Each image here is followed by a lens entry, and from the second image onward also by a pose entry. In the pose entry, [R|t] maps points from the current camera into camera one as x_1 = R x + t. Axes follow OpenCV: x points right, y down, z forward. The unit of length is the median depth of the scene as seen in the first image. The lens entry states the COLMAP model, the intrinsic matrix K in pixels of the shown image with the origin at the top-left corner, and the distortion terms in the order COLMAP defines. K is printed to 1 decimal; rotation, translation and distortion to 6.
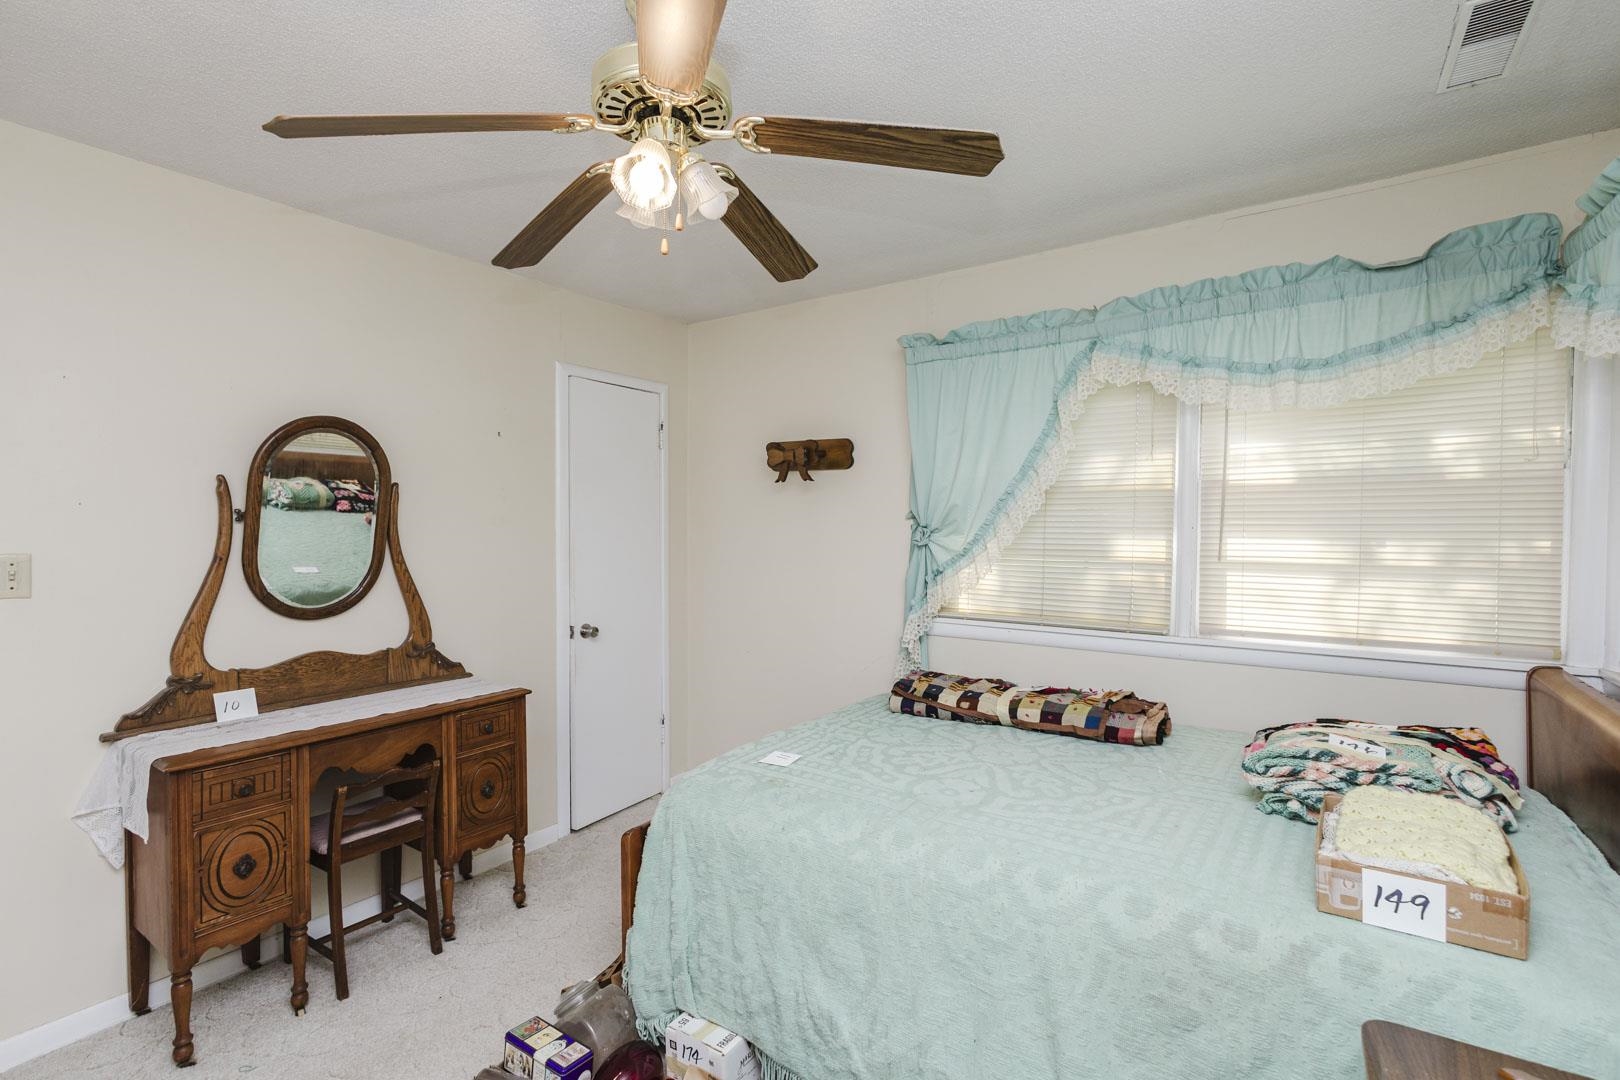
lens RADIAL K [[733.8, 0, 809.7], [0, 733.8, 531.8], [0, 0, 1]] dist [0.001787, 0.000316]
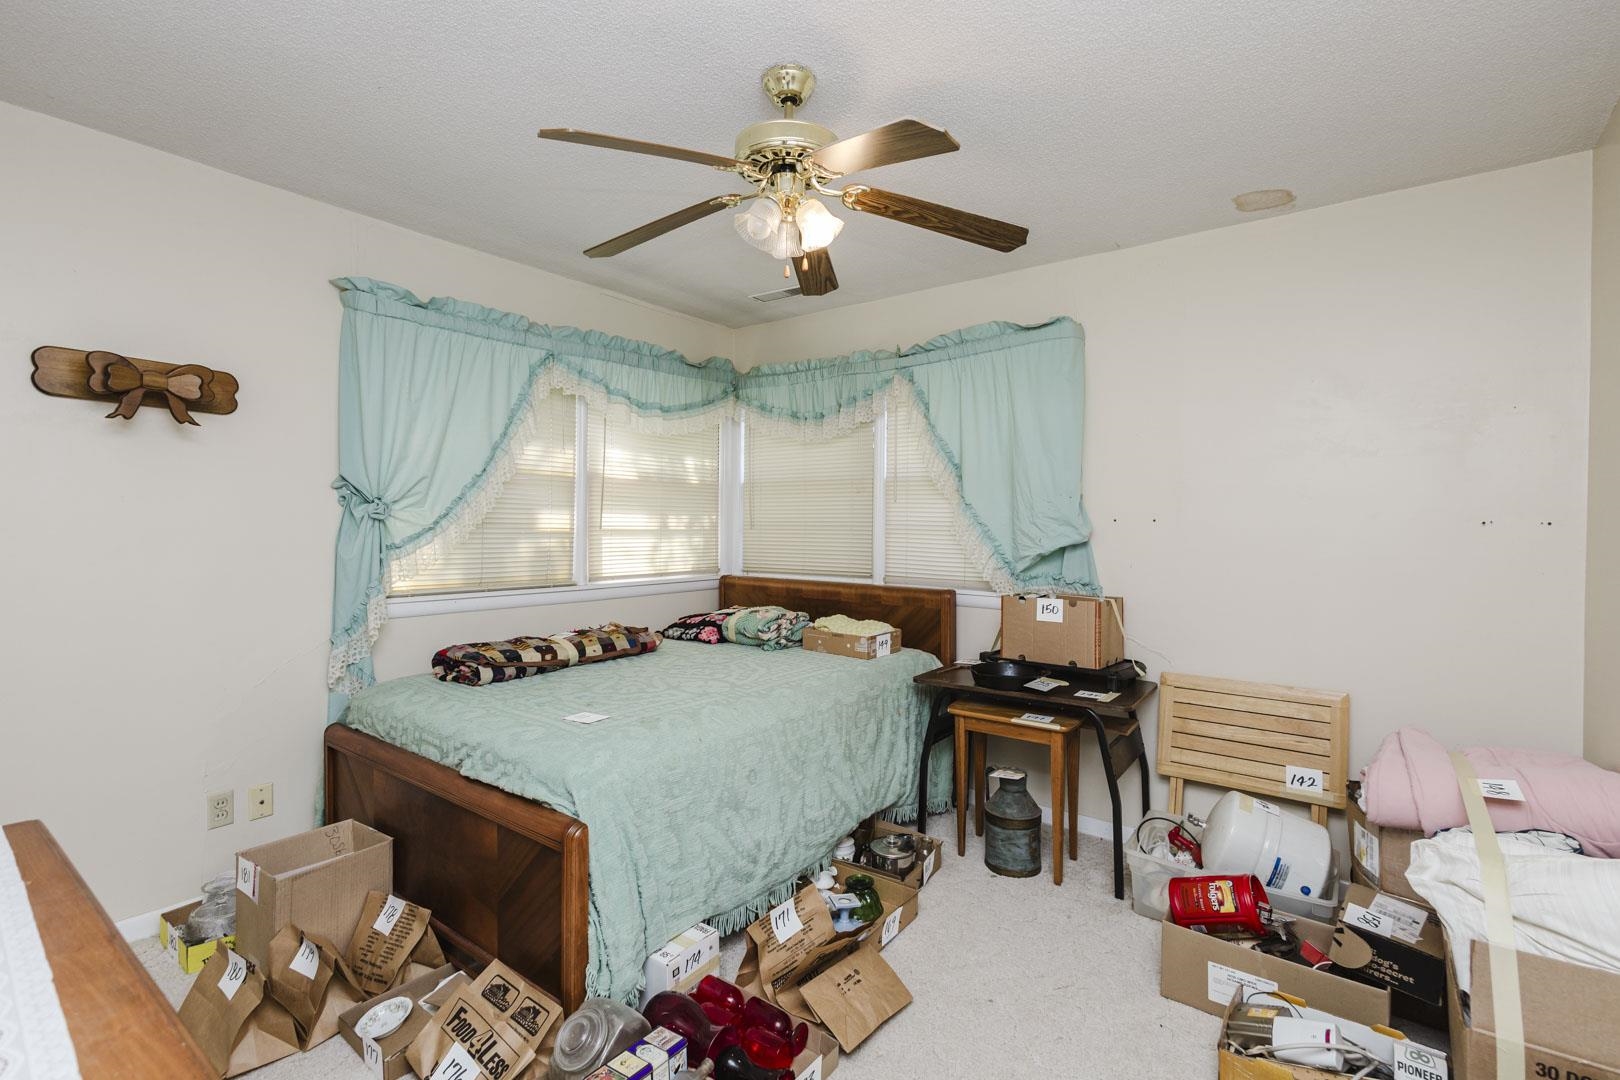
lens RADIAL K [[751.0, 0, 810.0], [0, 751.0, 540.0], [0, 0, 1]] dist [-0.000250, -0.000099]
pose [[0.045006, -0.023744, 0.998705, -0.915123], [-0.003658, 0.999707, 0.023932, 0.024426], [-0.998980, -0.004730, 0.044906, 0.534046]]
